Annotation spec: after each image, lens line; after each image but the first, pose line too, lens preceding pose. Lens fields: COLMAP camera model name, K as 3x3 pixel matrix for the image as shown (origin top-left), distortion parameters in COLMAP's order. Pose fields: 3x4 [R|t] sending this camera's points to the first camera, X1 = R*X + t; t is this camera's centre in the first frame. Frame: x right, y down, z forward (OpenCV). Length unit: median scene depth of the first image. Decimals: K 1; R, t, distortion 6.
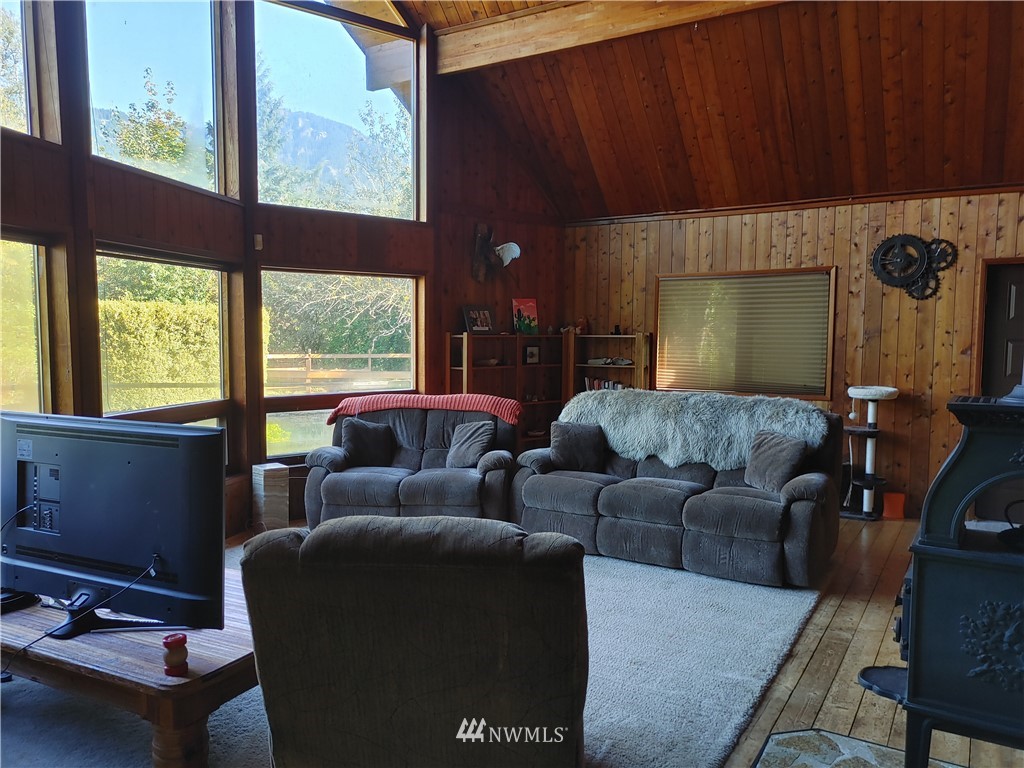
lens RADIAL K [[782.1, 0, 512.1], [0, 782.1, 388.0], [0, 0, 1]] dist [0.030645, -0.006205]
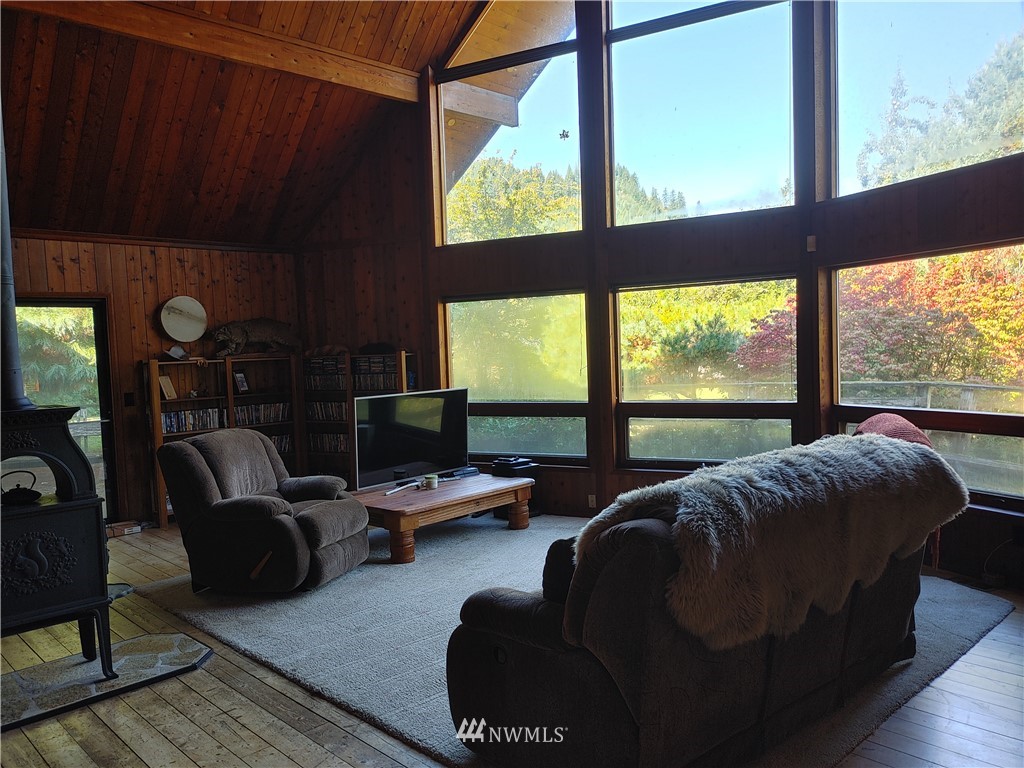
lens RADIAL K [[782.1, 0, 512.3], [0, 782.1, 384.8], [0, 0, 1]] dist [0.030645, -0.006205]
pose [[-0.256809, 0.058682, -0.964679, 1.295173], [-0.025981, 0.997375, 0.067588, -0.116935], [0.966113, 0.042421, -0.254611, 1.585775]]
